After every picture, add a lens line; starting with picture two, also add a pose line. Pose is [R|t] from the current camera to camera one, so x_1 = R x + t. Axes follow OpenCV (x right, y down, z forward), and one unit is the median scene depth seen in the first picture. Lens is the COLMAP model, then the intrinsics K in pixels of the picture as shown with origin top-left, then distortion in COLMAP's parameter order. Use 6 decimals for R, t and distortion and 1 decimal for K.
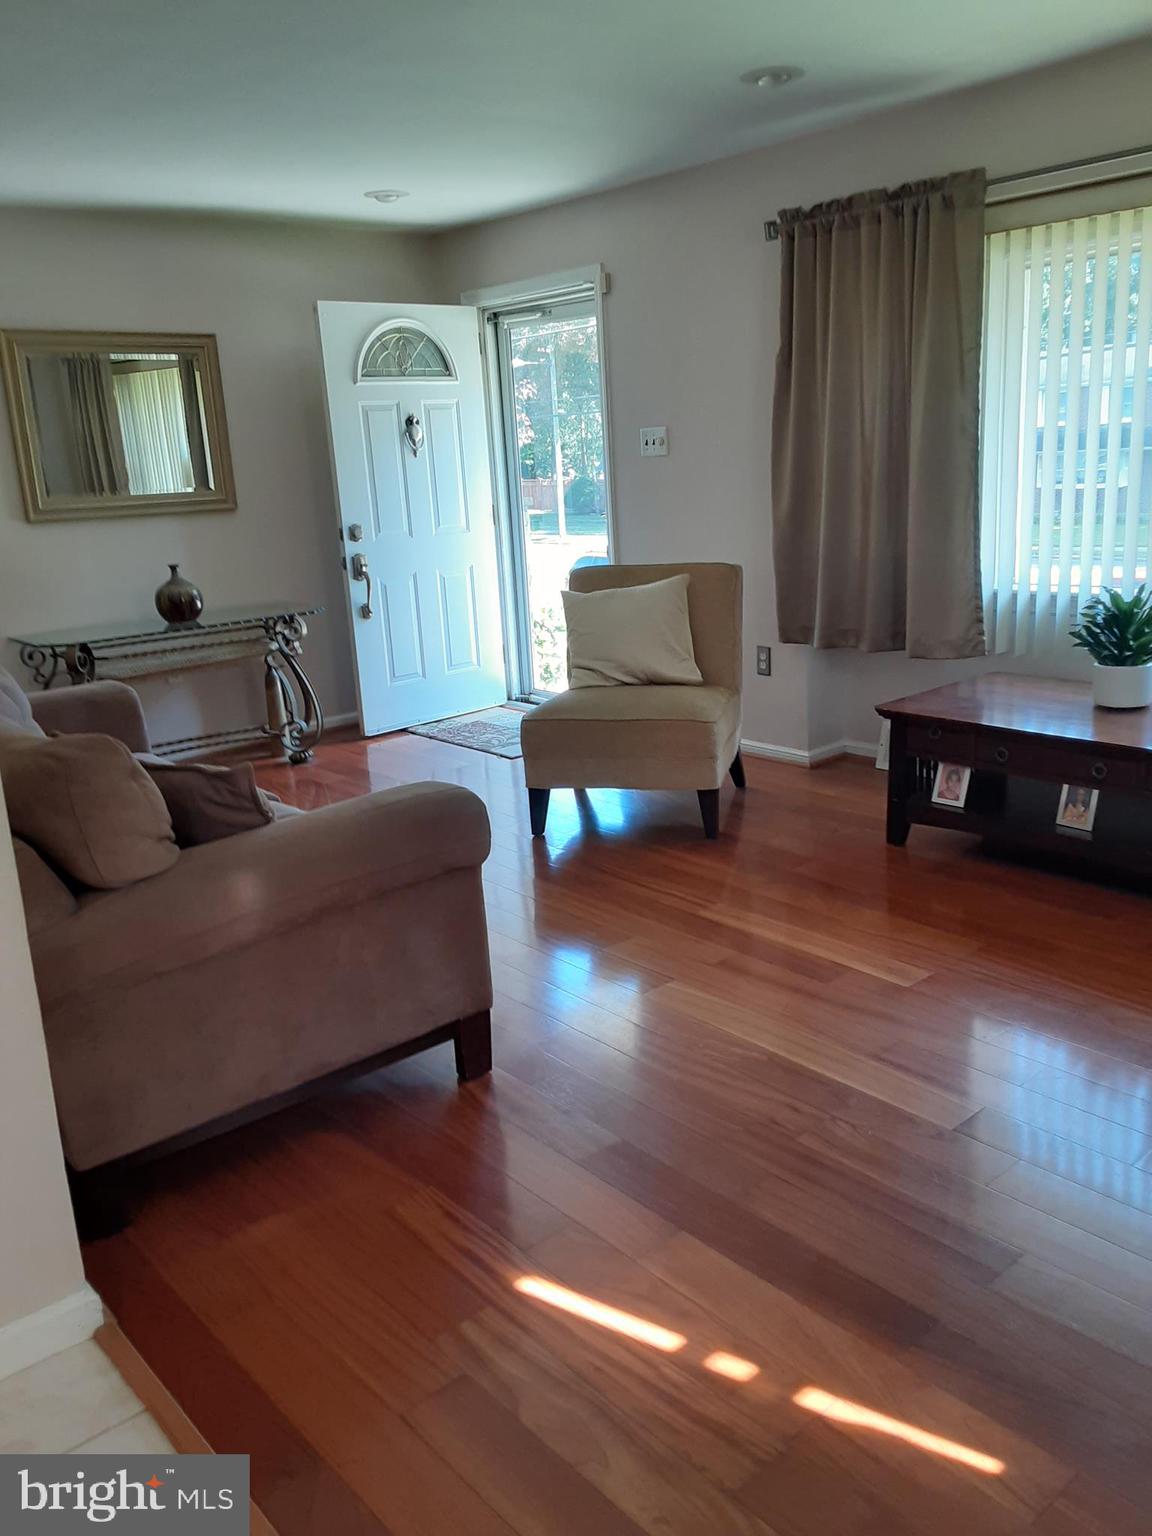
lens RADIAL K [[1227.0, 0, 599.7], [0, 1227.0, 745.5], [0, 0, 1]] dist [0.123022, -0.162619]
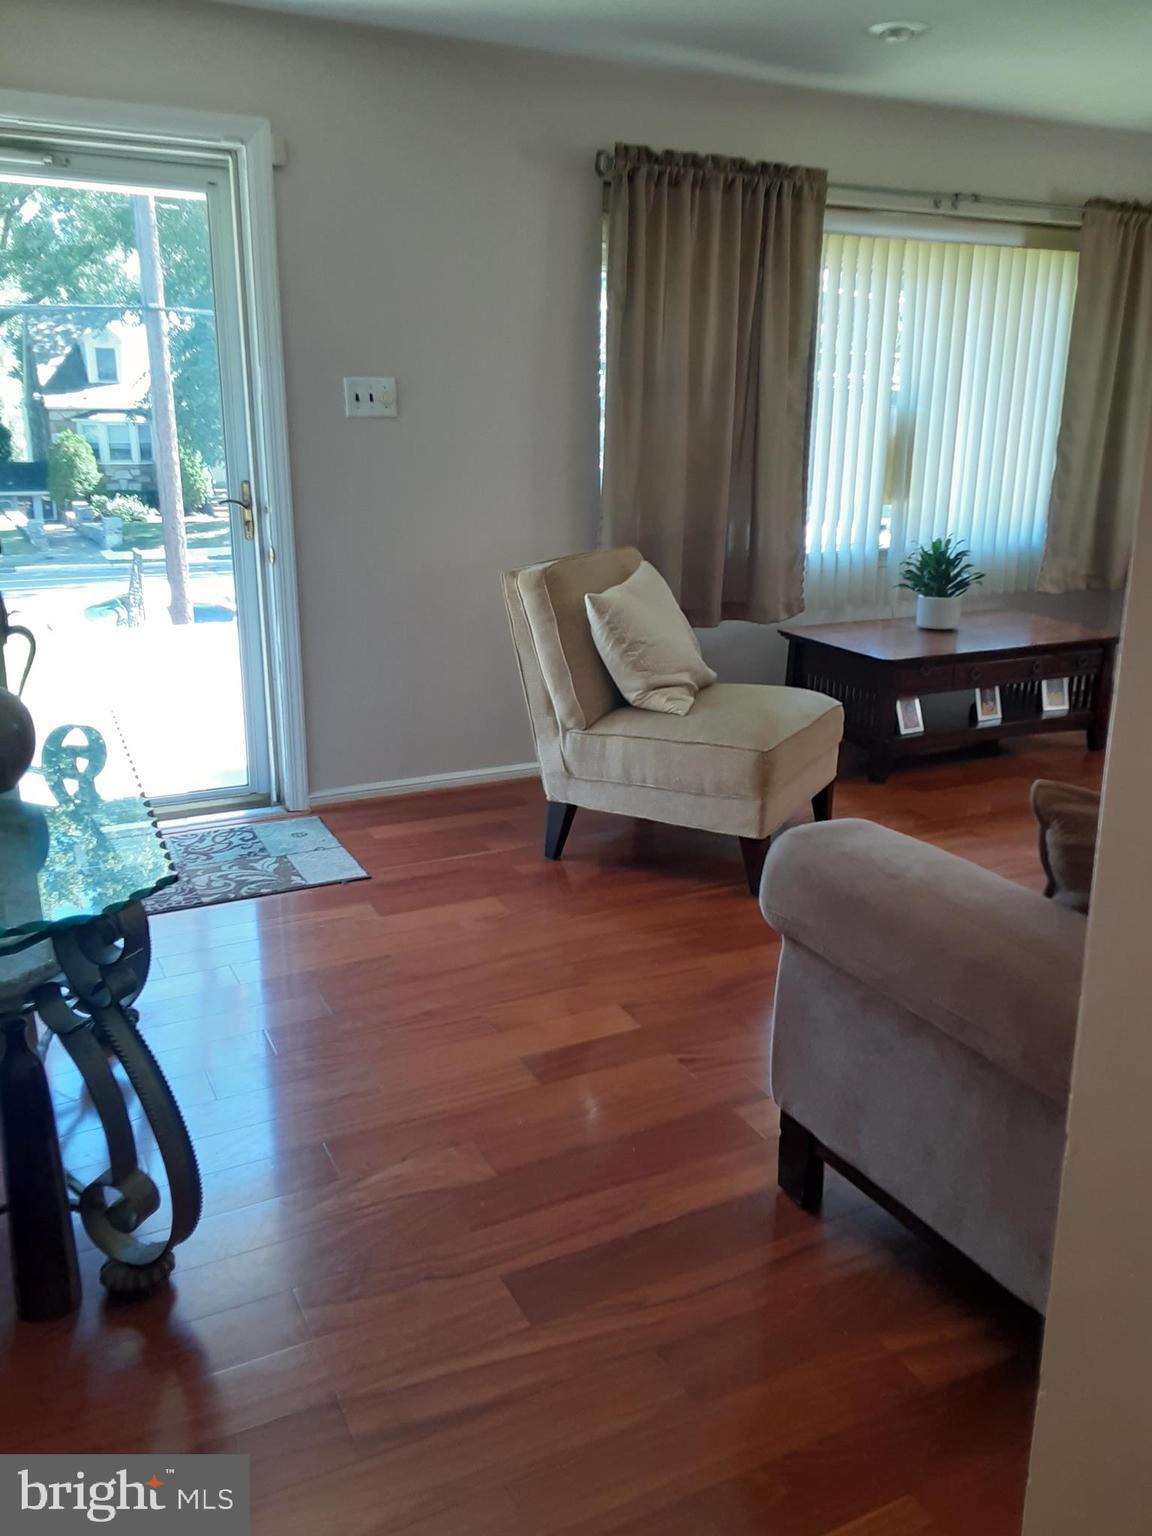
lens RADIAL K [[1219.1, 0, 578.8], [0, 1219.1, 748.5], [0, 0, 1]] dist [0.125695, -0.179879]
pose [[0.240840, -0.207719, 0.948077, -0.850995], [0.209348, 0.964953, 0.158235, -0.177649], [-0.947718, 0.160369, 0.275885, 0.935677]]
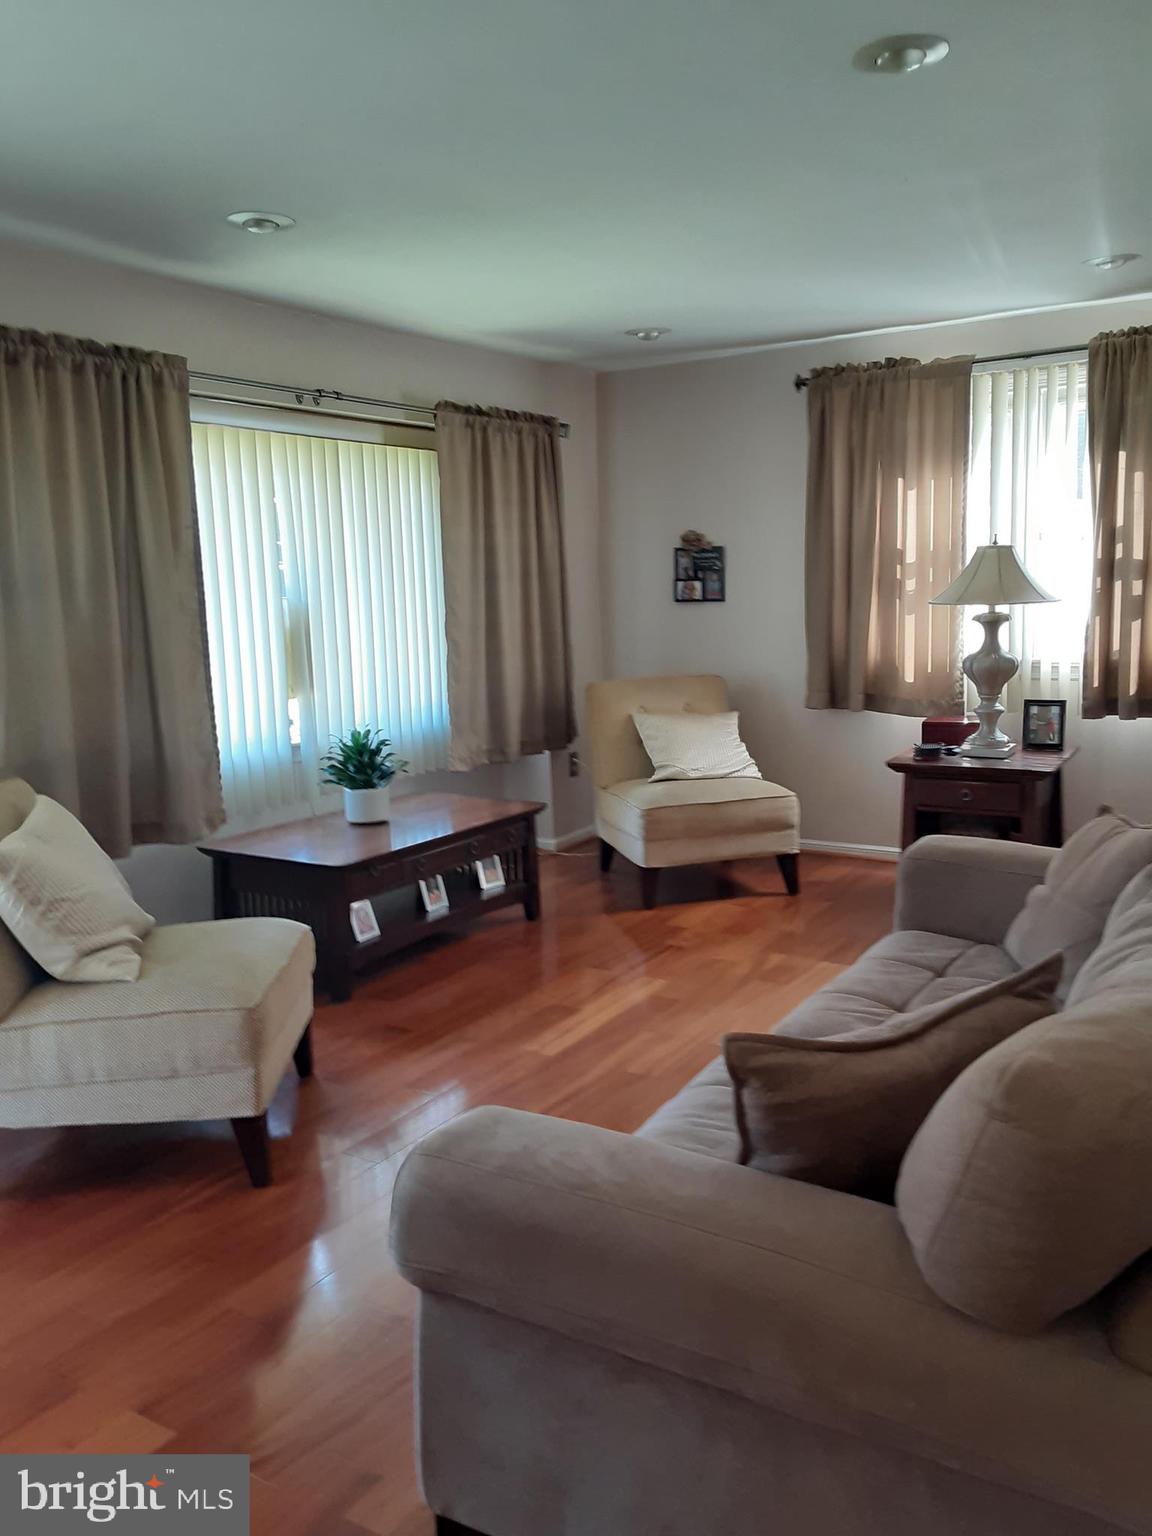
lens RADIAL K [[1234.2, 0, 587.0], [0, 1234.2, 746.7], [0, 0, 1]] dist [0.120494, -0.165276]
pose [[-0.288585, -0.067797, 0.955051, -0.758142], [0.271613, 0.950714, 0.149562, -0.210353], [-0.918120, 0.302565, -0.255947, 1.003412]]
